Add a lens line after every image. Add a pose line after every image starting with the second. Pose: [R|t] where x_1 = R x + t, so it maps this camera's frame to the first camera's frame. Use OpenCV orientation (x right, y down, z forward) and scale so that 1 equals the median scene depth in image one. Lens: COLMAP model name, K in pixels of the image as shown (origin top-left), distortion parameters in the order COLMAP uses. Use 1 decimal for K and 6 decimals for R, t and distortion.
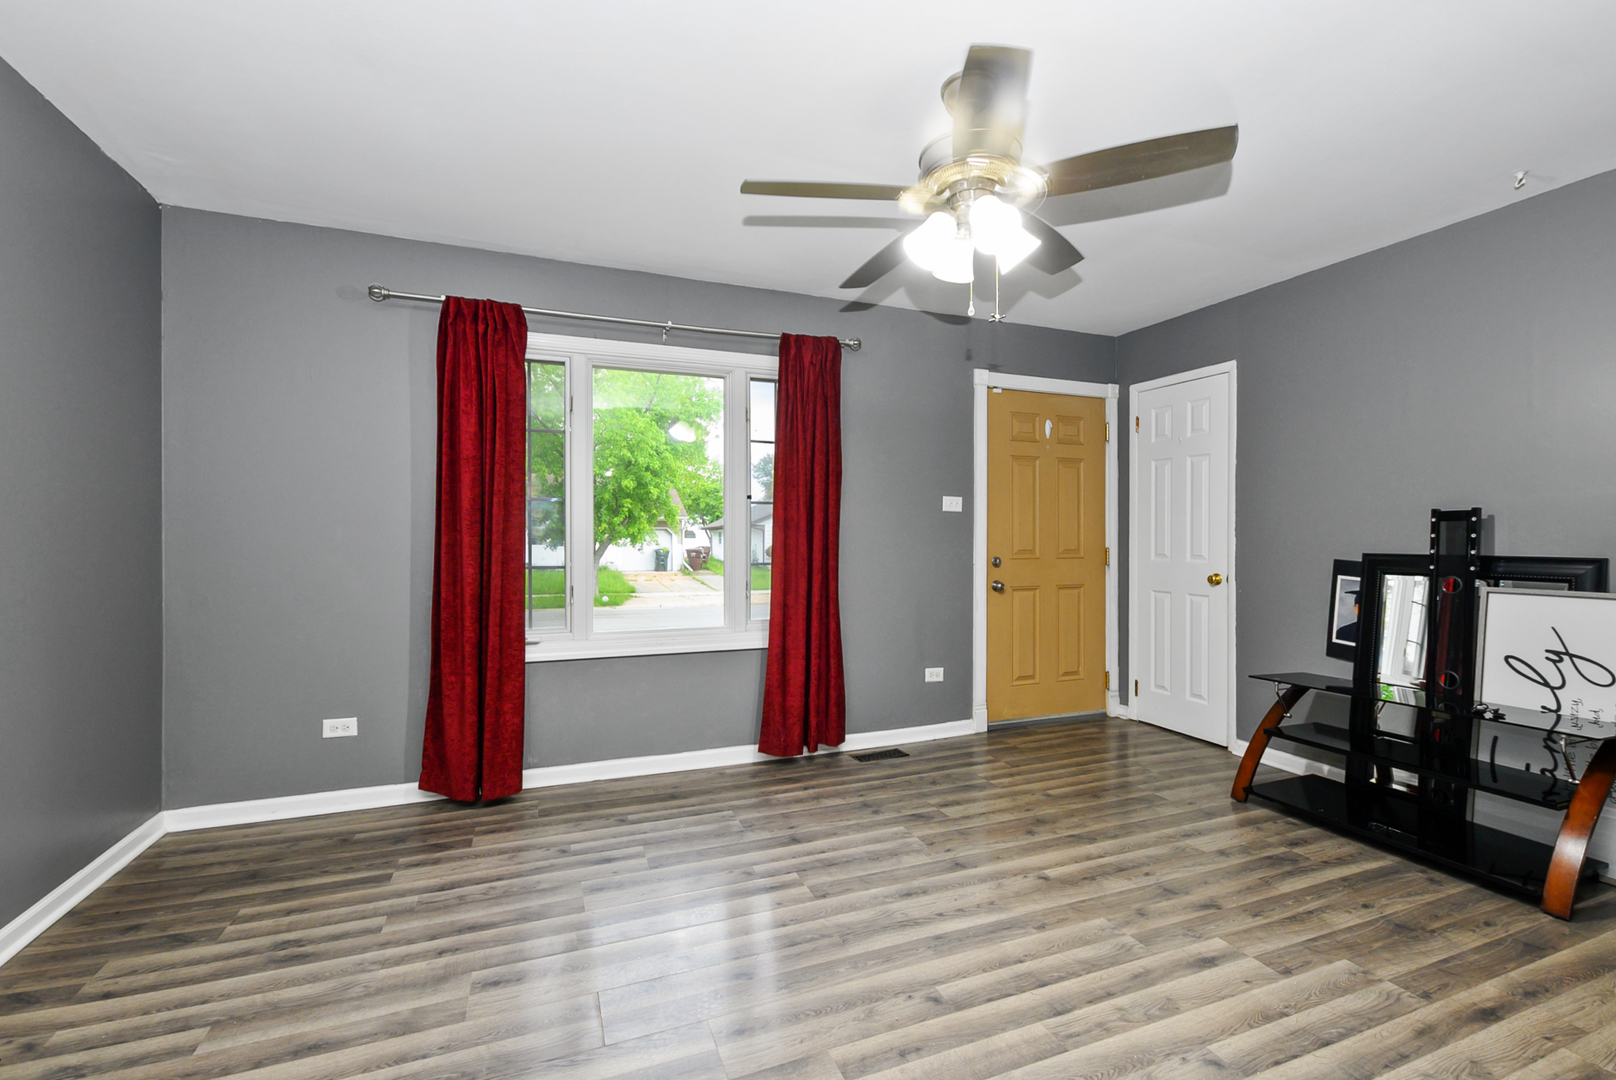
lens RADIAL K [[716.5, 0, 817.5], [0, 716.5, 541.5], [0, 0, 1]] dist [-0.002050, -0.000563]
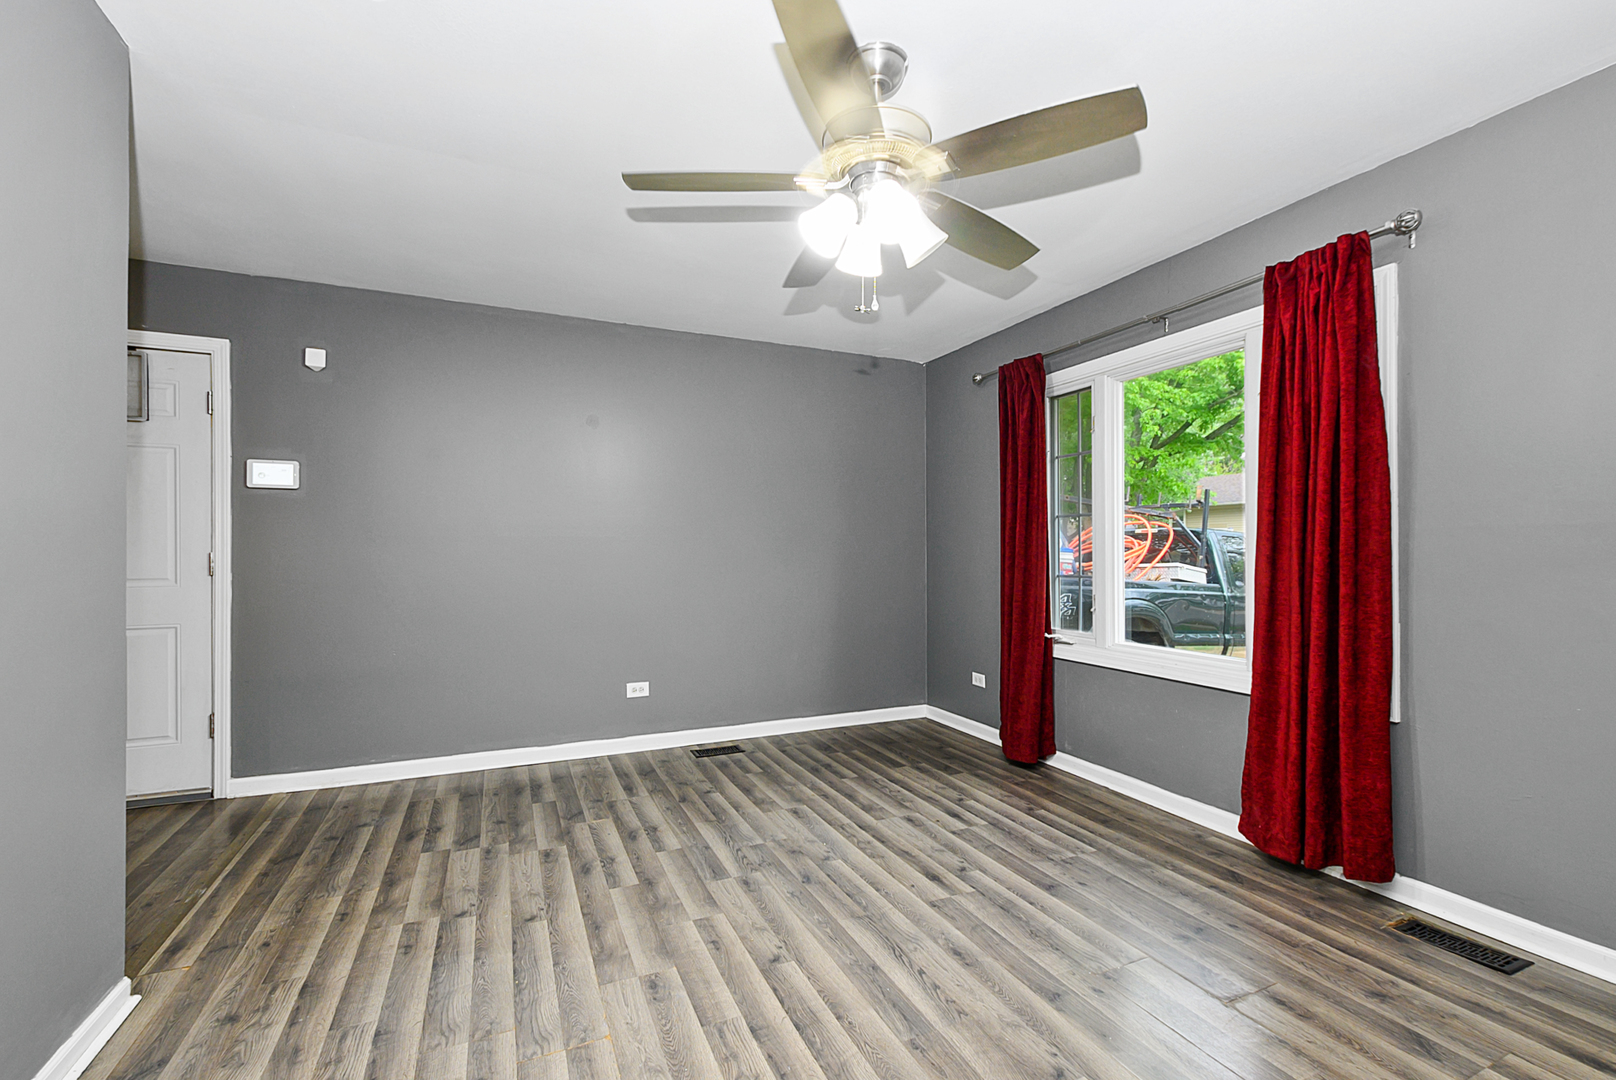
lens RADIAL K [[716.5, 0, 817.5], [0, 716.5, 541.5], [0, 0, 1]] dist [-0.002050, -0.000563]
pose [[0.037957, -0.011642, -0.999212, 0.895325], [-0.004120, 0.999922, -0.011807, -0.003915], [0.999271, 0.004564, 0.037906, 0.701230]]
